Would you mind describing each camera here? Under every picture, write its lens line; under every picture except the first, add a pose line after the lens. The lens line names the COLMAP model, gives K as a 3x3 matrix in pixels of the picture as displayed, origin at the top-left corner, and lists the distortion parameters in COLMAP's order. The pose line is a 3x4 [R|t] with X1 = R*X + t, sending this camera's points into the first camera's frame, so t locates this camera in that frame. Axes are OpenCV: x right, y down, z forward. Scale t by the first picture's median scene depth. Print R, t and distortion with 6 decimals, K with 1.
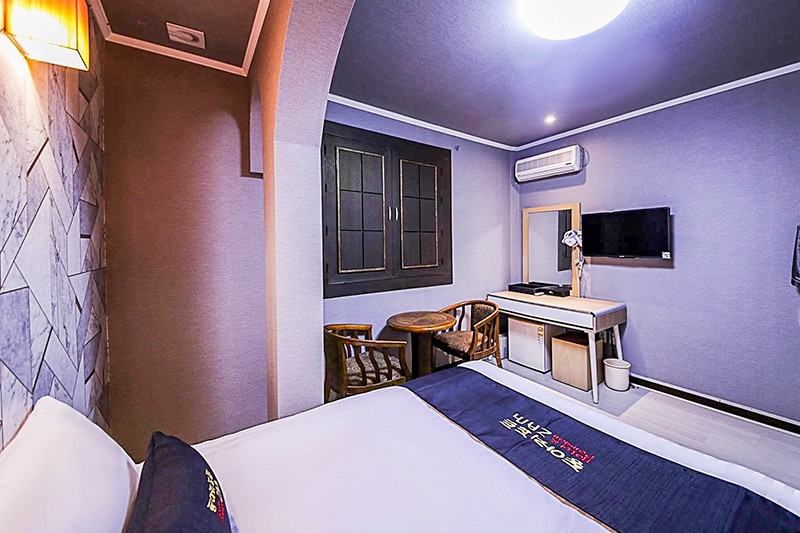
lens RADIAL K [[302.8, 0, 426.4], [0, 302.8, 244.4], [0, 0, 1]] dist [-0.003428, -0.000927]
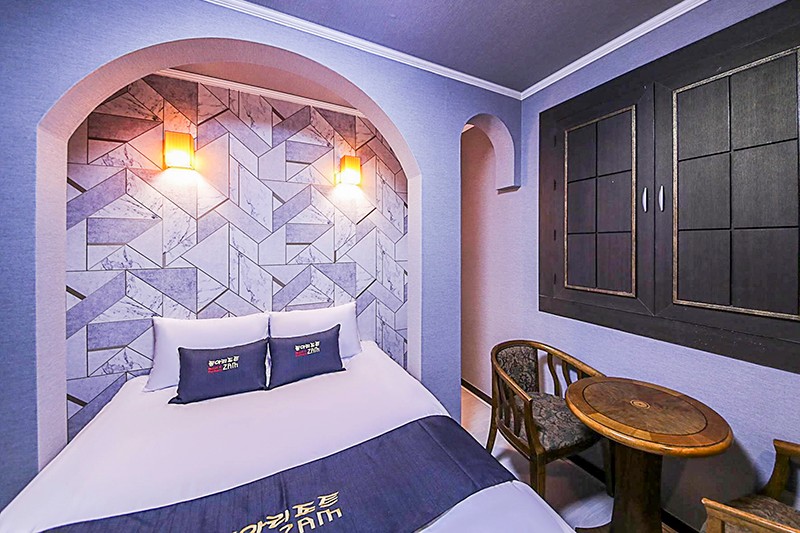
lens RADIAL K [[302.8, 0, 439.0], [0, 302.8, 244.5], [0, 0, 1]] dist [-0.003428, -0.000927]
pose [[-0.122263, 0.009119, -0.992456, 0.504346], [-0.005797, 0.999934, 0.009901, -0.022964], [0.992481, 0.006964, -0.122202, 0.703569]]
